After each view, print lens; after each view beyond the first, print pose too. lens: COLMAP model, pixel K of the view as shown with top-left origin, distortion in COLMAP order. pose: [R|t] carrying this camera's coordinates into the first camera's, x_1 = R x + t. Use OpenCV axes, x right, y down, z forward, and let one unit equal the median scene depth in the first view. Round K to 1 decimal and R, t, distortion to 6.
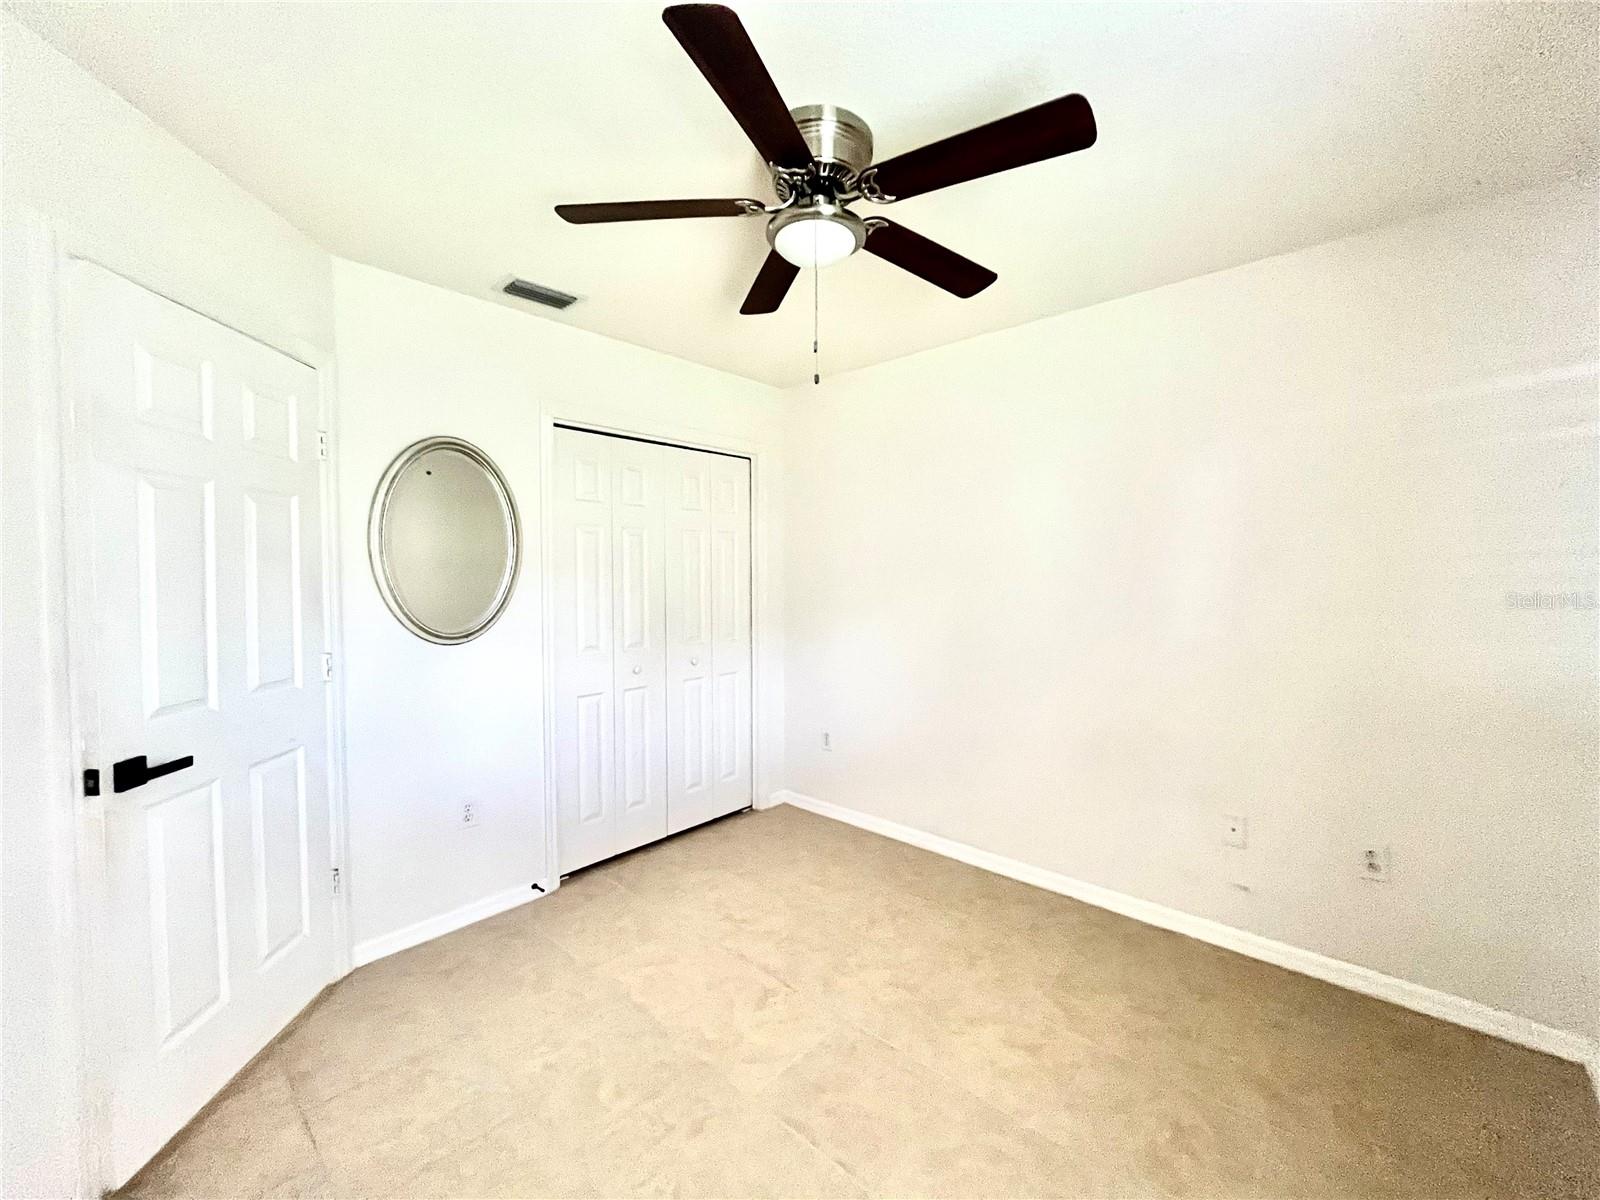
lens RADIAL K [[649.3, 0, 795.0], [0, 649.3, 593.6], [0, 0, 1]] dist [0.000037, -0.000332]
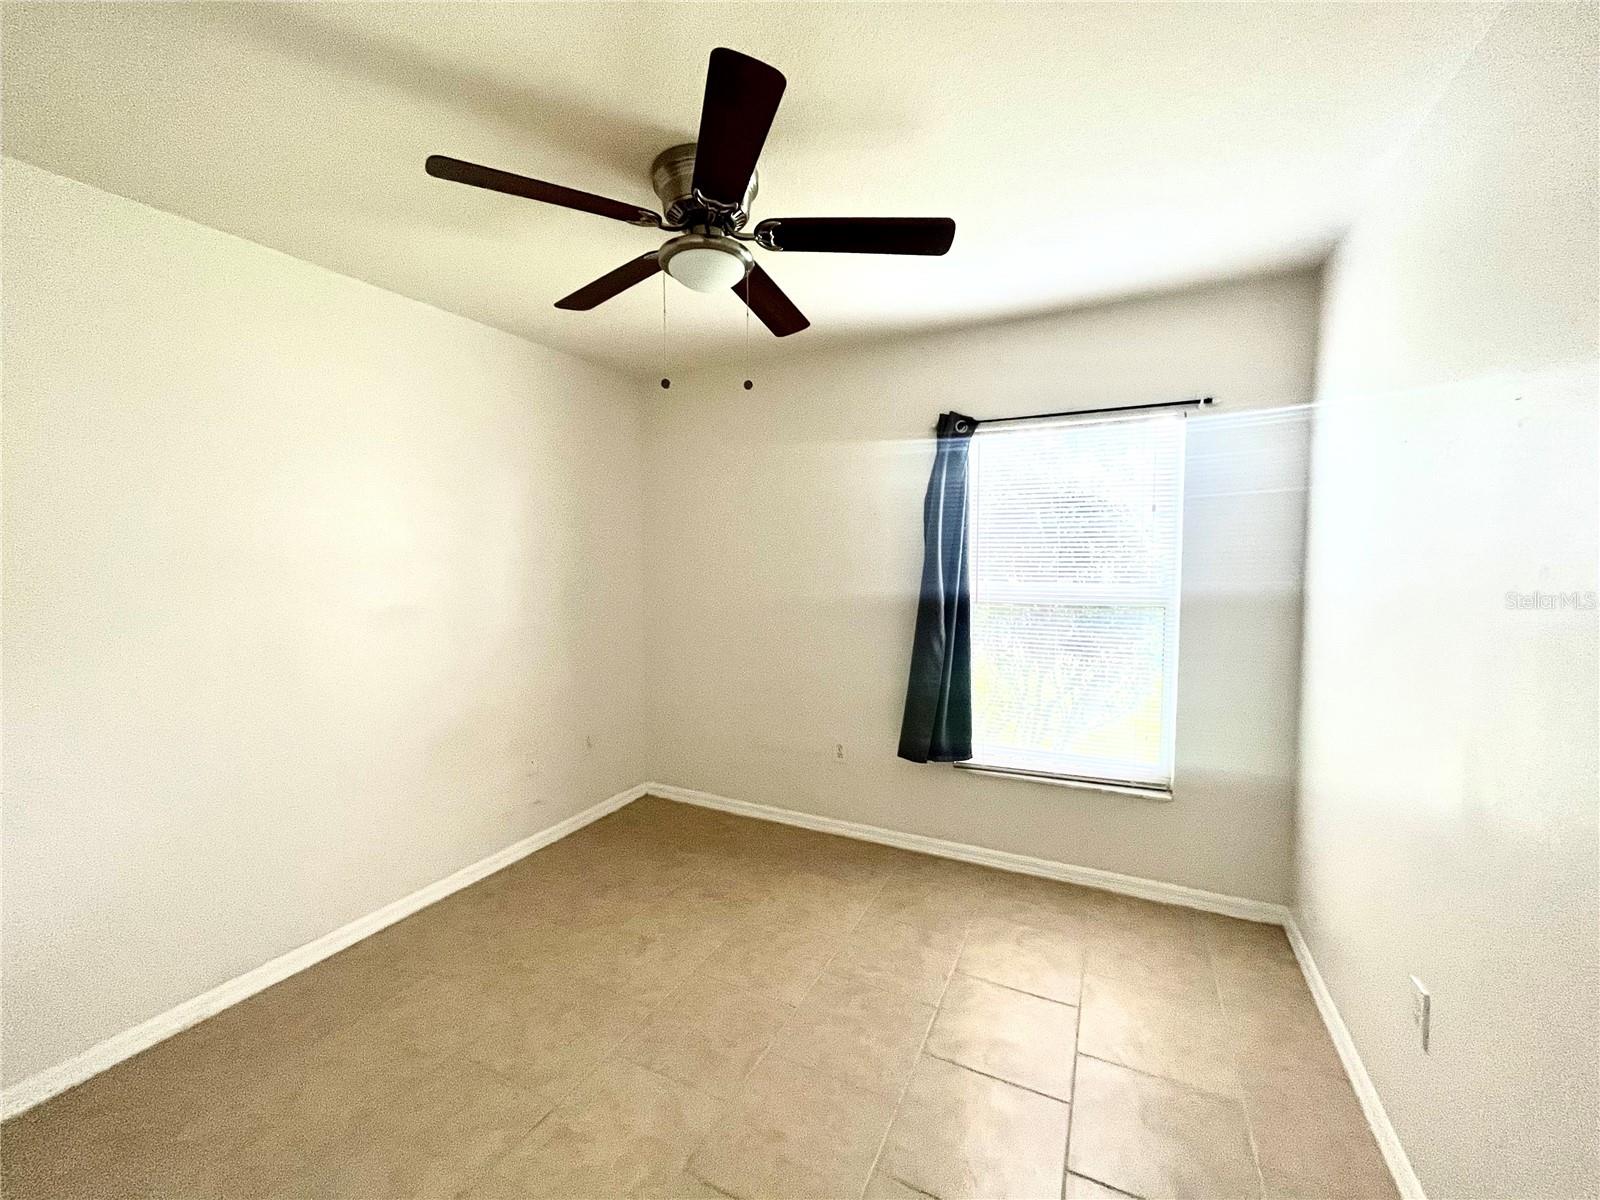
lens RADIAL K [[653.4, 0, 781.3], [0, 653.4, 598.1], [0, 0, 1]] dist [0.000136, -0.000024]
pose [[-0.264268, -0.063585, 0.962351, -0.917614], [0.034672, 0.996553, 0.075366, -0.076470], [-0.963826, 0.053284, -0.261152, 1.028898]]
